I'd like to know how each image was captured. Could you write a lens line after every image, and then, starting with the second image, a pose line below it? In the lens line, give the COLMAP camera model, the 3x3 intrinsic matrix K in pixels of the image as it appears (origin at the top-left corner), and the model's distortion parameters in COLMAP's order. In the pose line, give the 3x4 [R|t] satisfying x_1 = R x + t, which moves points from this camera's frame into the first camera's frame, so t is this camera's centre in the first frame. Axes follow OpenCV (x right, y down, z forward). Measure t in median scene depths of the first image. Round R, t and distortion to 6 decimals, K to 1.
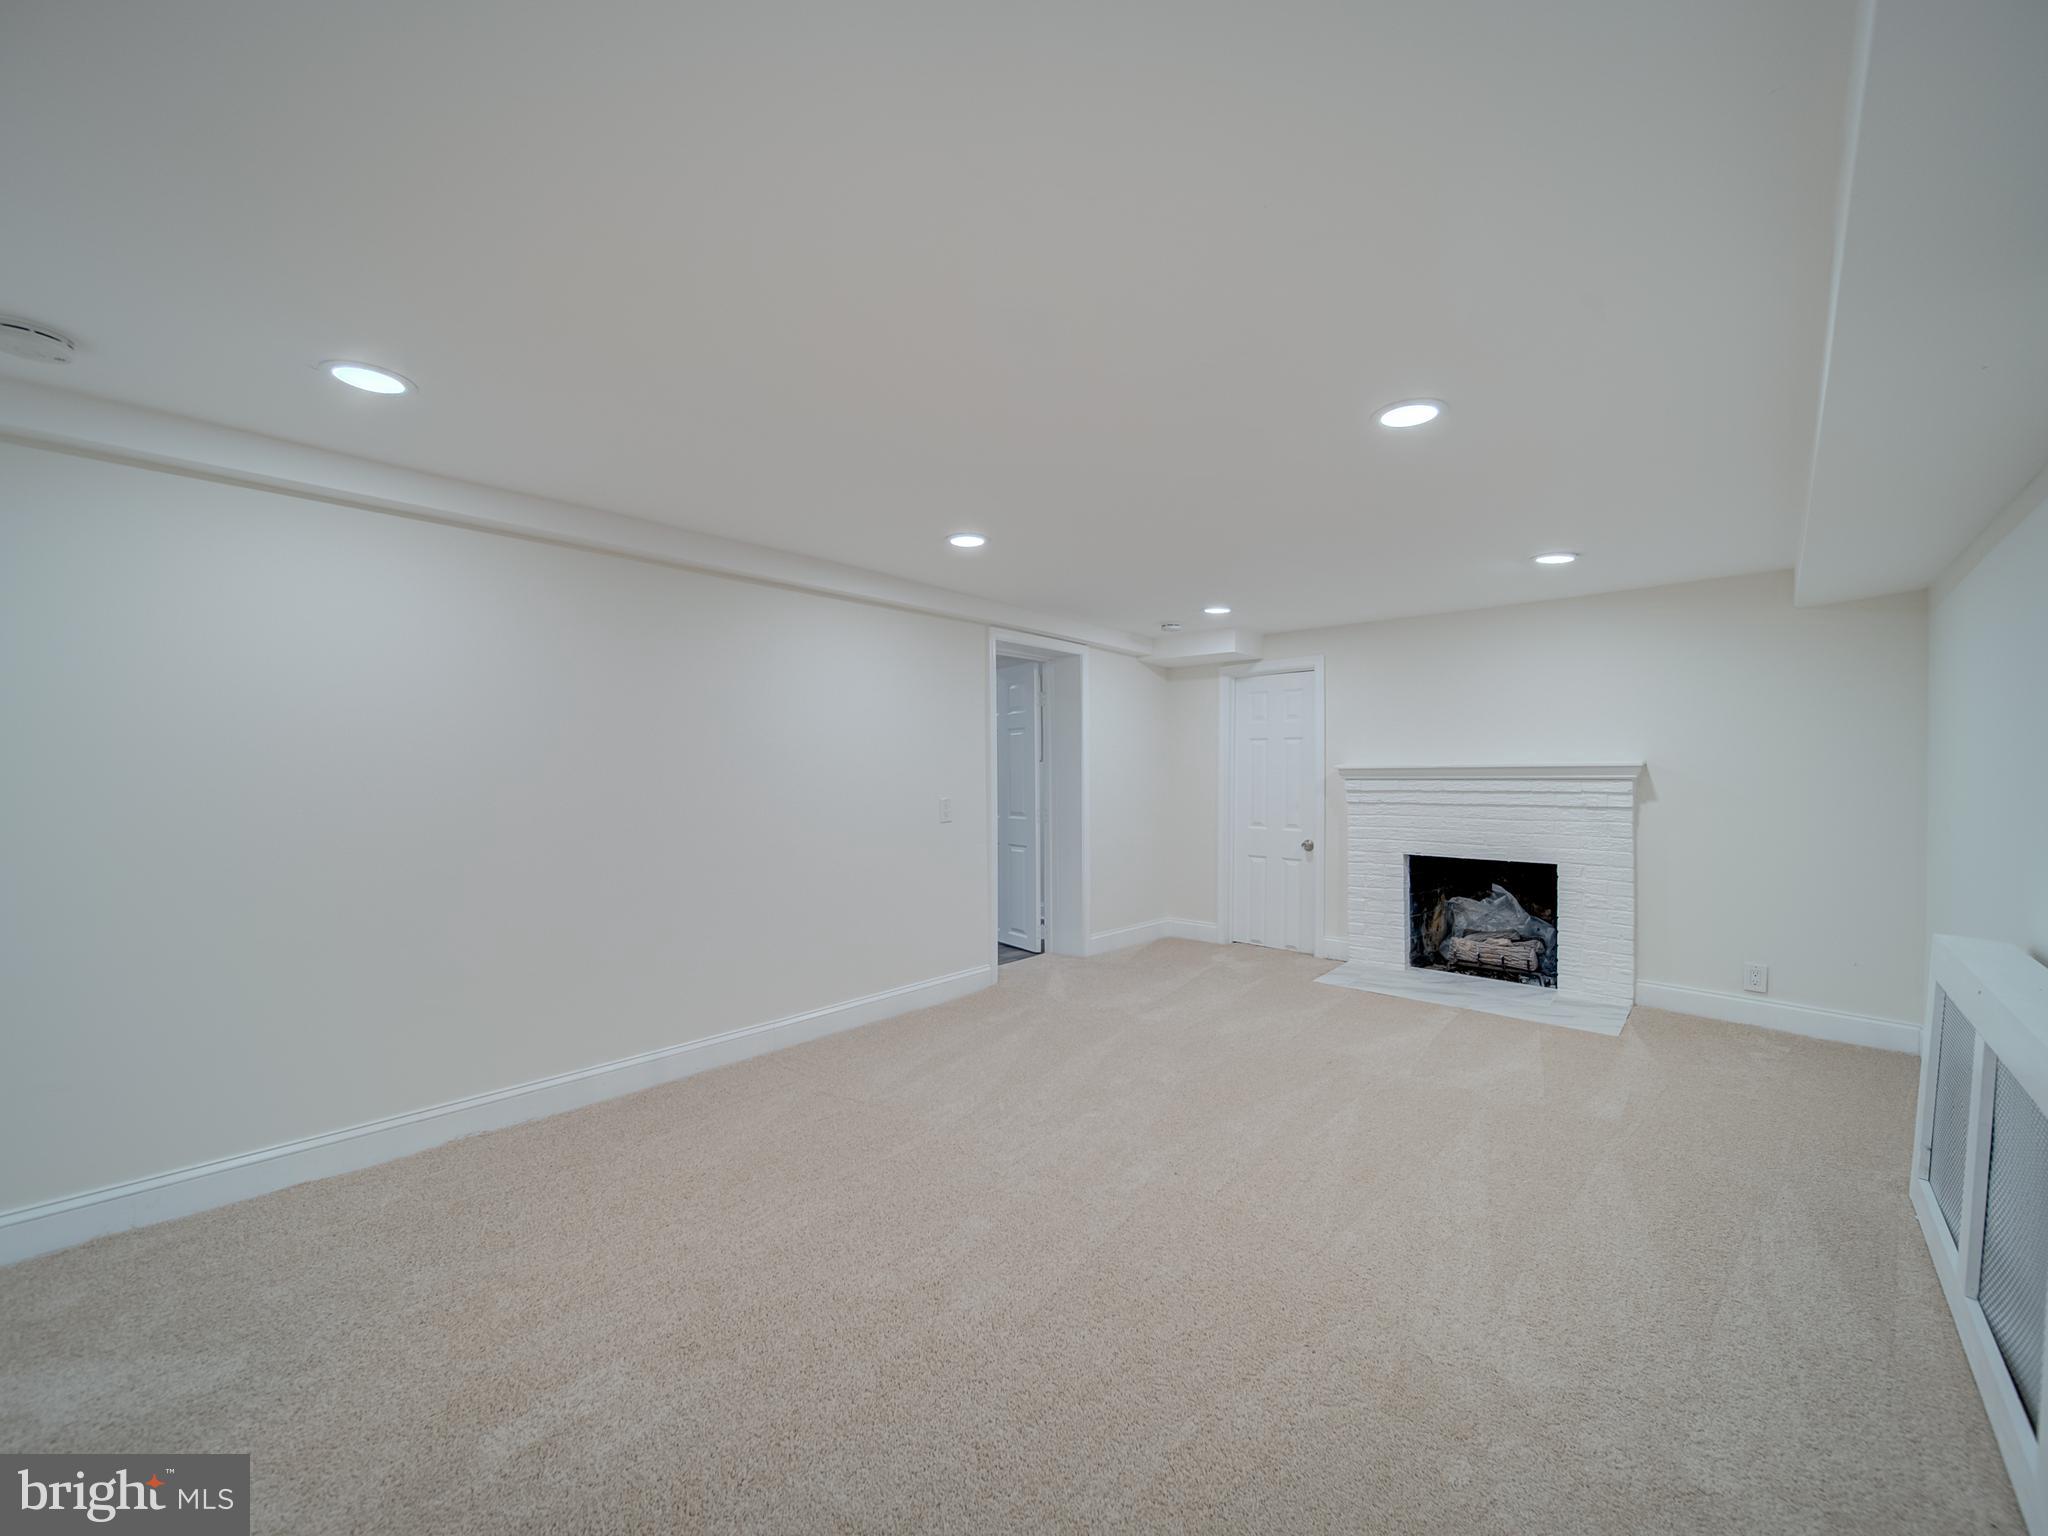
lens RADIAL K [[804.8, 0, 1028.3], [0, 804.8, 772.1], [0, 0, 1]] dist [-0.000344, -0.000927]
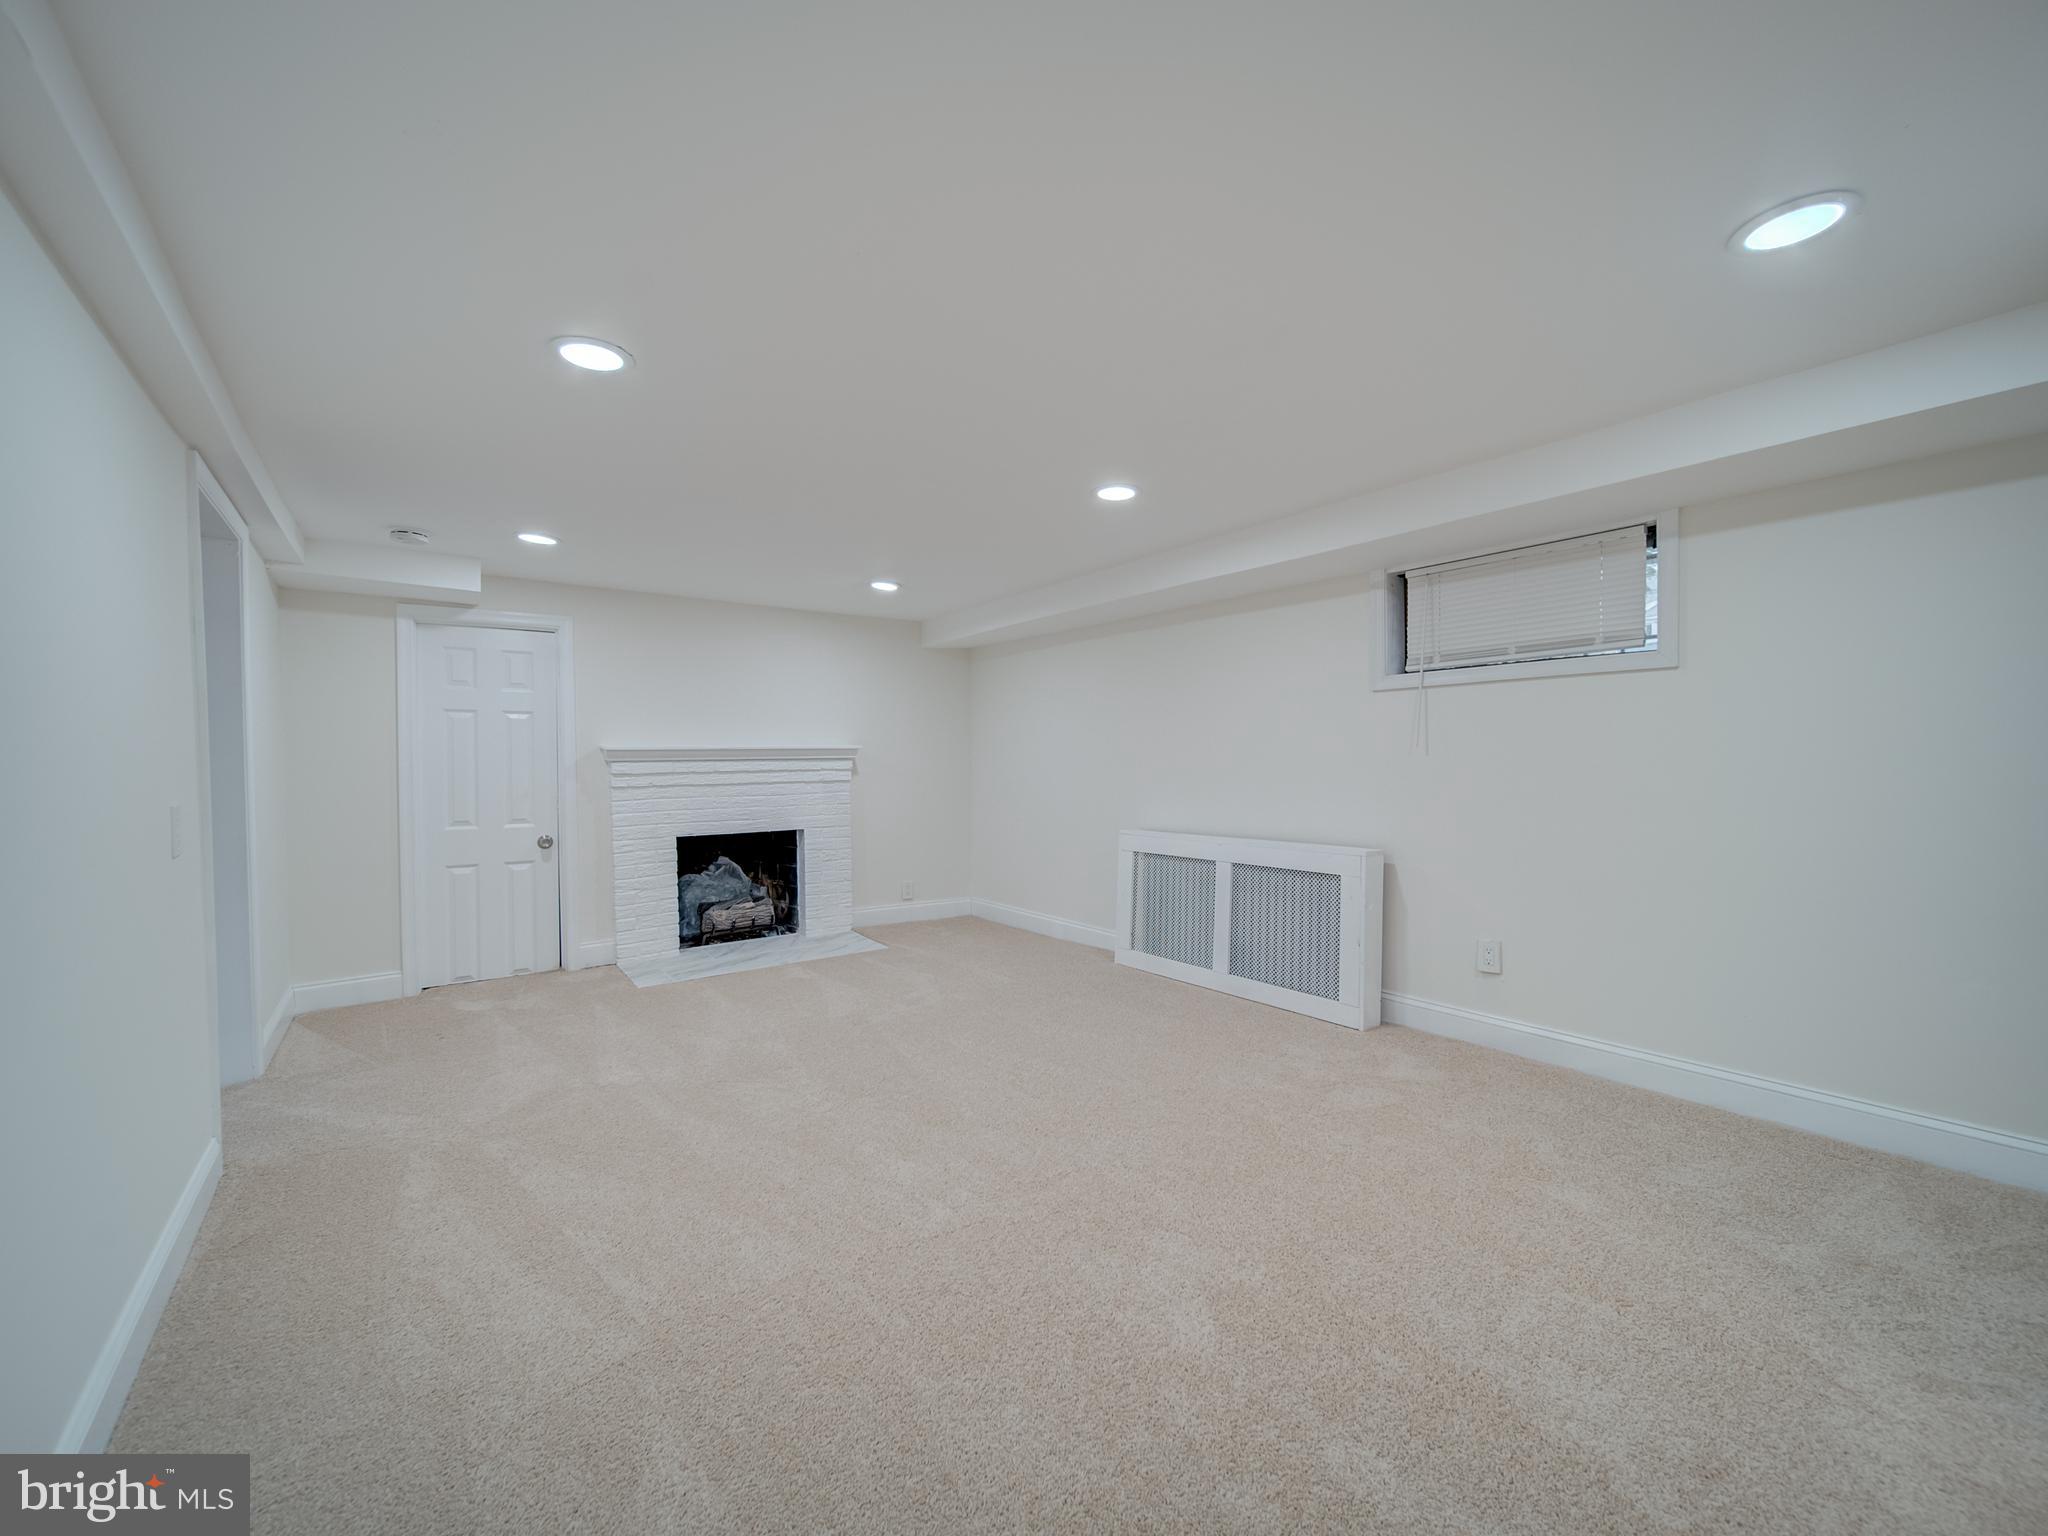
lens RADIAL K [[804.8, 0, 1028.3], [0, 804.8, 772.1], [0, 0, 1]] dist [-0.000344, -0.000927]
pose [[0.175746, -0.020549, 0.984221, -0.428625], [0.002523, 0.999788, 0.020424, 0.003495], [-0.984432, -0.001107, 0.175761, 0.406626]]
